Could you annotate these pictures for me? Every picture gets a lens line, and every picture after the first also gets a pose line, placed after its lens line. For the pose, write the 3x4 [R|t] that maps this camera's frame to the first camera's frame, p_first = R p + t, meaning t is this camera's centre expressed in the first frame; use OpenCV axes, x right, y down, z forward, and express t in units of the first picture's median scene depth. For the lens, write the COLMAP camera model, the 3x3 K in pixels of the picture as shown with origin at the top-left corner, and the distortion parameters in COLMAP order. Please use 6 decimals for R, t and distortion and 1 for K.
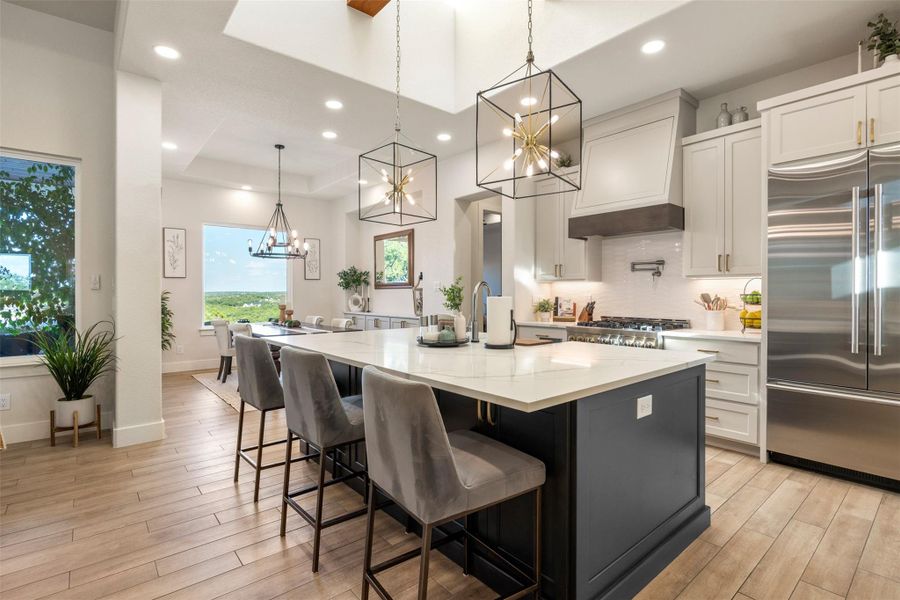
lens RADIAL K [[438.3, 0, 443.7], [0, 438.3, 295.5], [0, 0, 1]] dist [-0.005499, -0.000239]
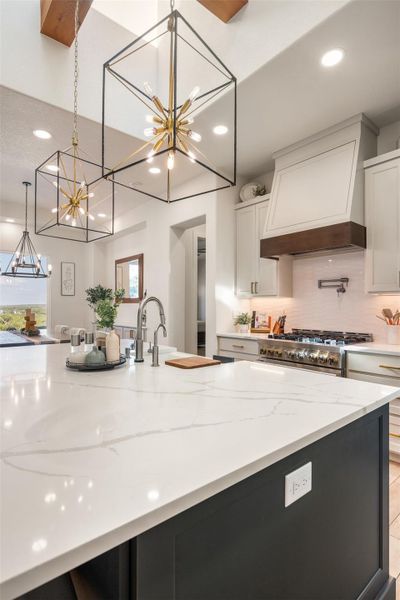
lens RADIAL K [[307.6, 0, 199.7], [0, 307.6, 301.5], [0, 0, 1]] dist [0.000227, -0.000700]
pose [[0.999978, 0.002154, -0.006280, 0.142619], [-0.002270, 0.999826, -0.018500, -0.007263], [0.006239, 0.018514, 0.999809, 0.240891]]
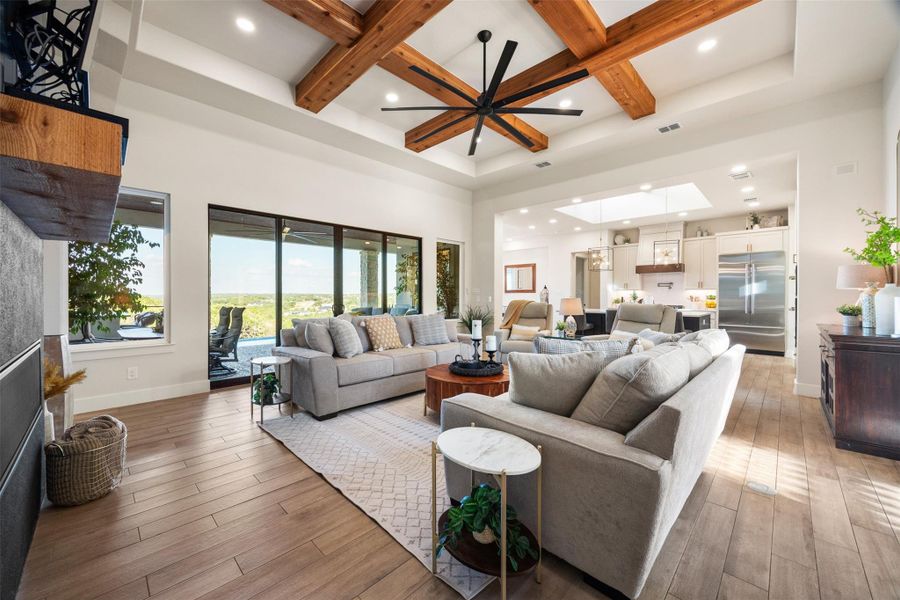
lens RADIAL K [[345.0, 0, 453.2], [0, 345.0, 293.9], [0, 0, 1]] dist [0.015866, 0.000080]
pose [[0.994382, 0.002578, 0.105822, -0.981573], [-0.001811, 0.999971, -0.007346, 0.002737], [-0.105837, 0.007113, 0.994358, -0.884460]]
